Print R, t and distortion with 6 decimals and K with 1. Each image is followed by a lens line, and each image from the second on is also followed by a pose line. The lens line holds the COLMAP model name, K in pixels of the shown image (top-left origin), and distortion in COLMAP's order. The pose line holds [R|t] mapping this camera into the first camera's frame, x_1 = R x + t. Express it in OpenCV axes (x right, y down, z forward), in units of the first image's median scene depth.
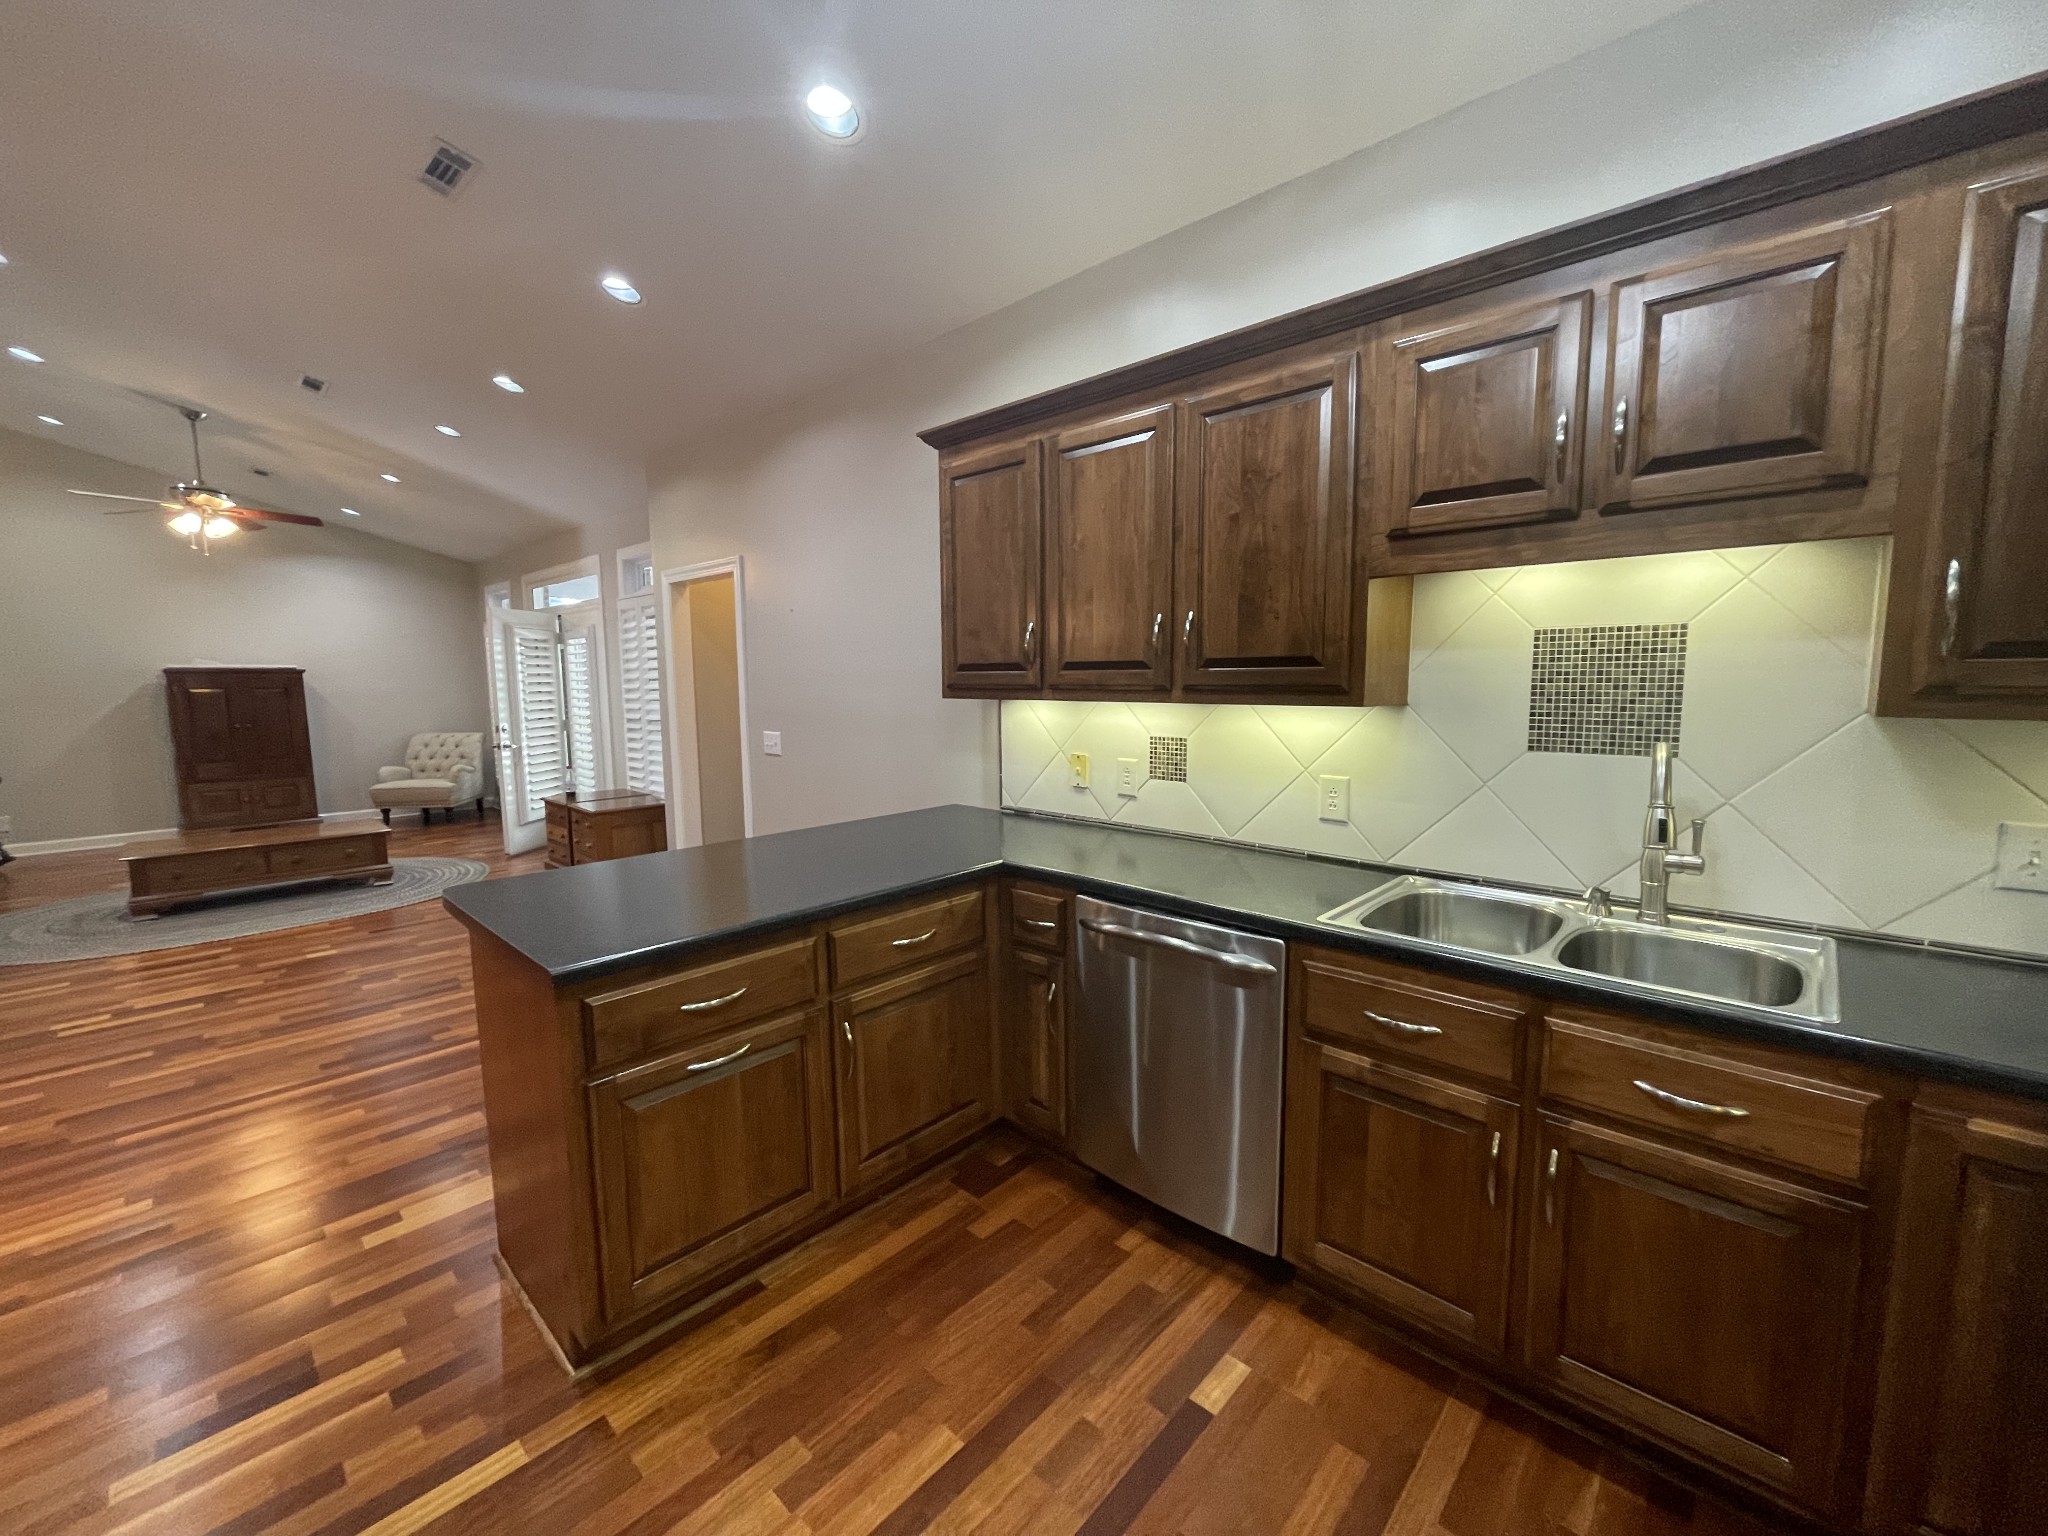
lens RADIAL K [[823.5, 0, 1031.8], [0, 823.5, 766.3], [0, 0, 1]] dist [0.000317, 0.000117]
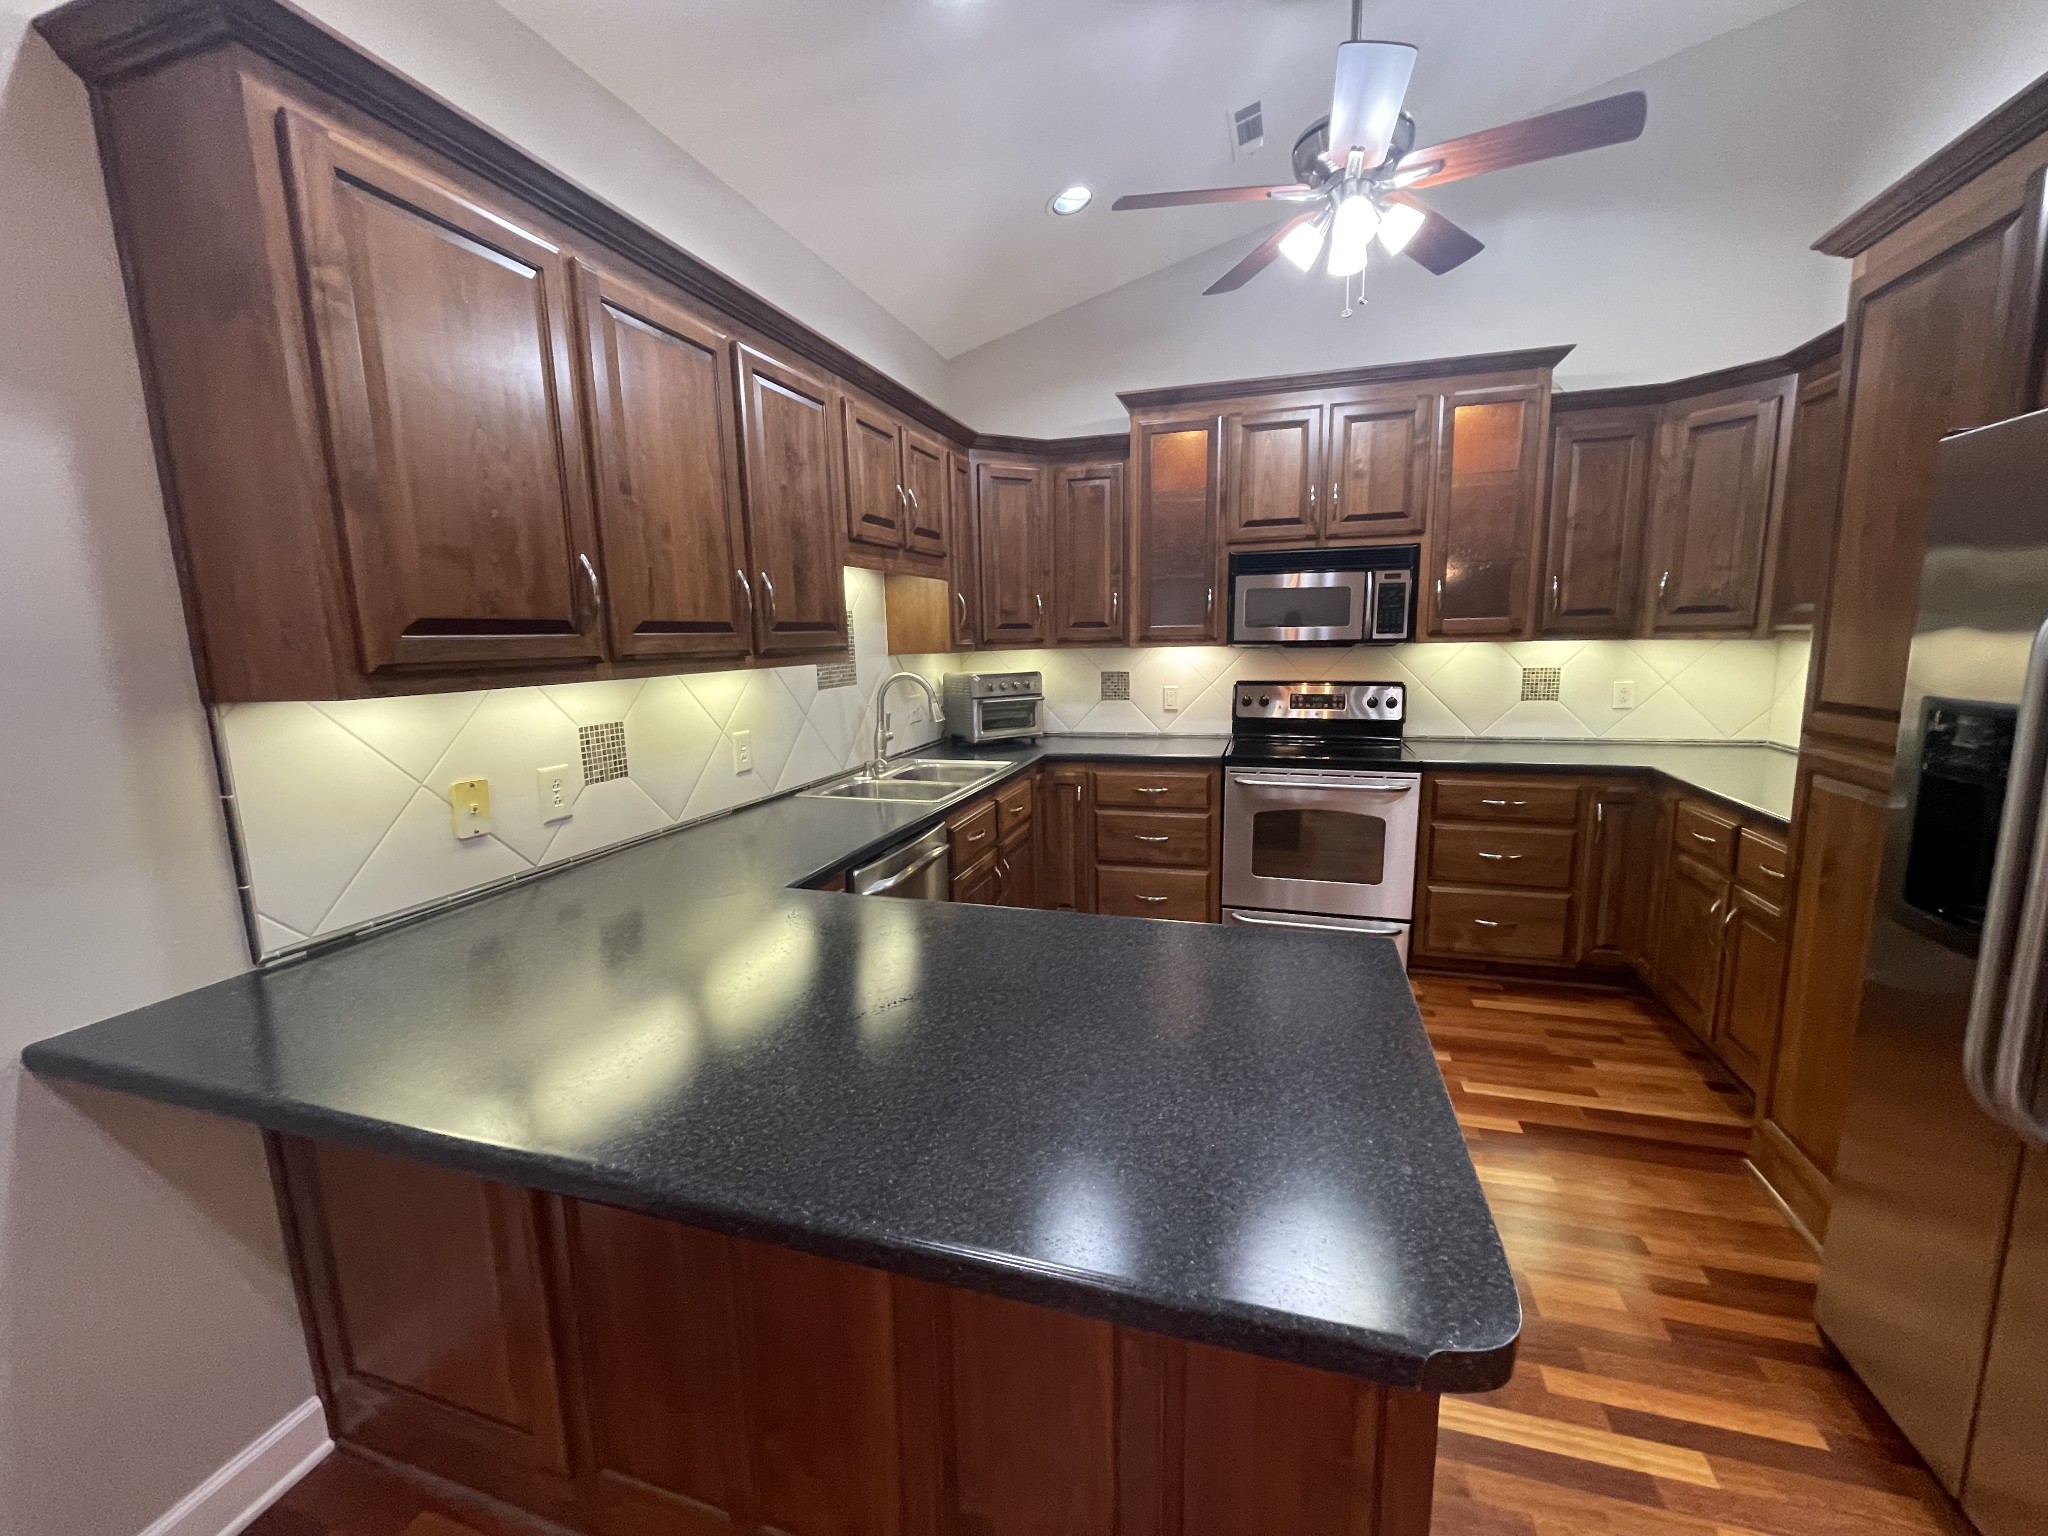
lens RADIAL K [[823.5, 0, 1025.5], [0, 823.5, 765.7], [0, 0, 1]] dist [0.000317, 0.000117]
pose [[-0.431332, -0.123607, 0.893686, -0.657238], [0.127675, 0.972238, 0.196093, -0.092814], [-0.893113, 0.198682, -0.403576, 0.914995]]
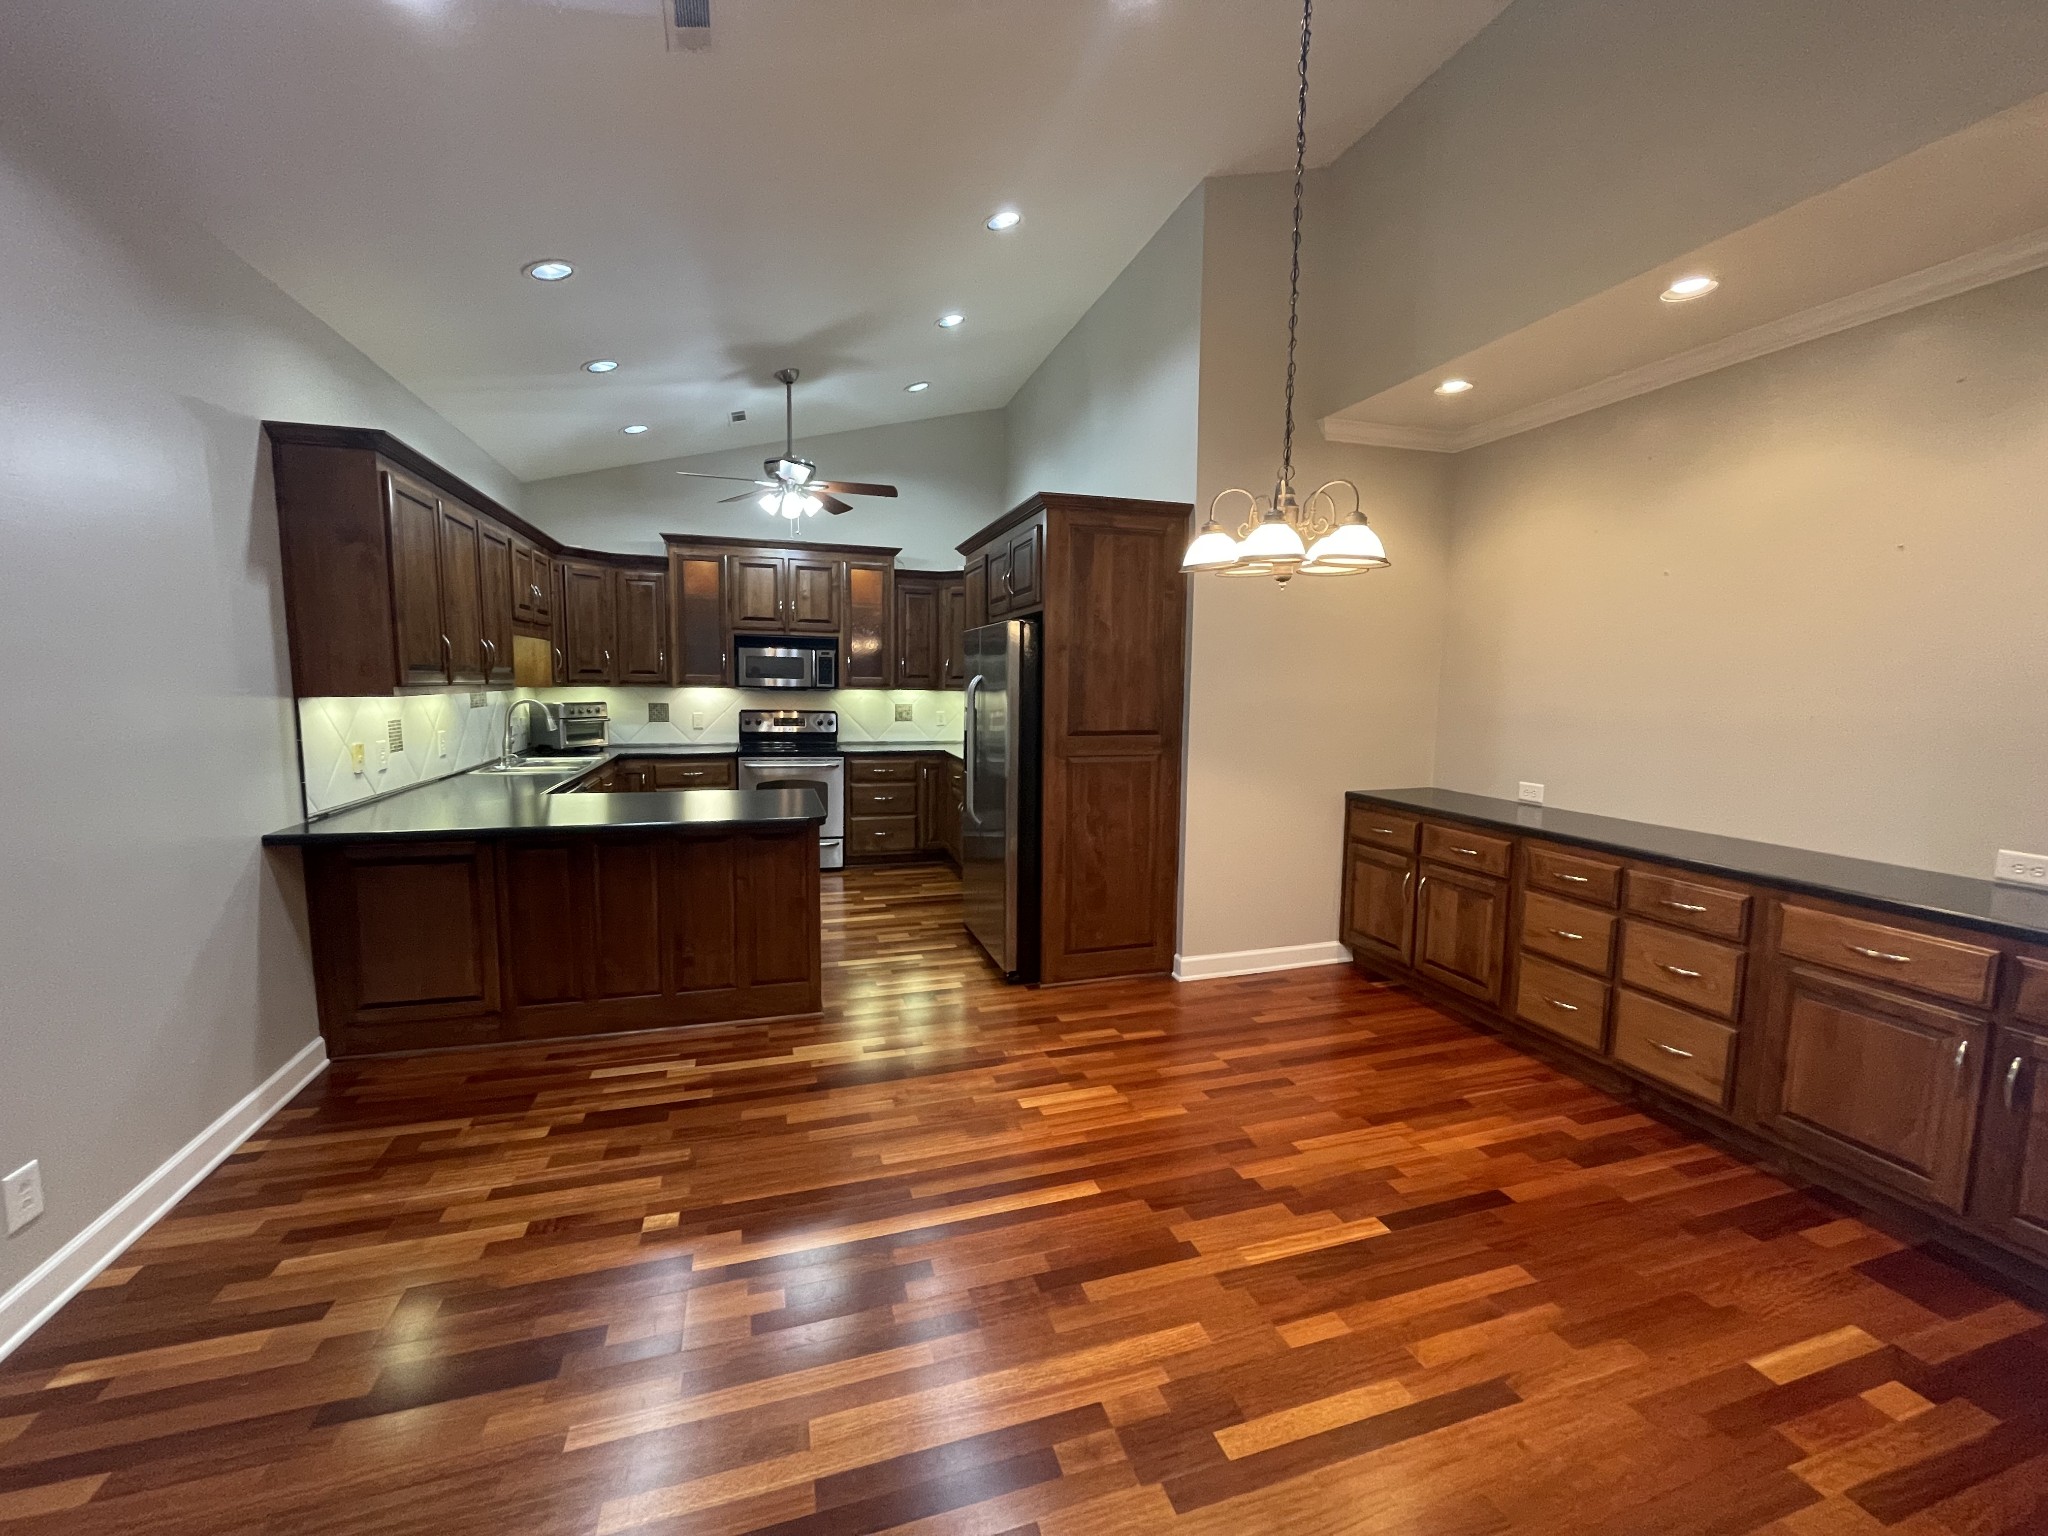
lens RADIAL K [[823.5, 0, 1016.2], [0, 823.5, 773.1], [0, 0, 1]] dist [0.000317, 0.000117]
pose [[-0.864966, -0.058739, 0.498380, -1.344851], [0.050715, 0.977810, 0.203263, -0.165987], [-0.499261, 0.201091, -0.842794, 1.571175]]
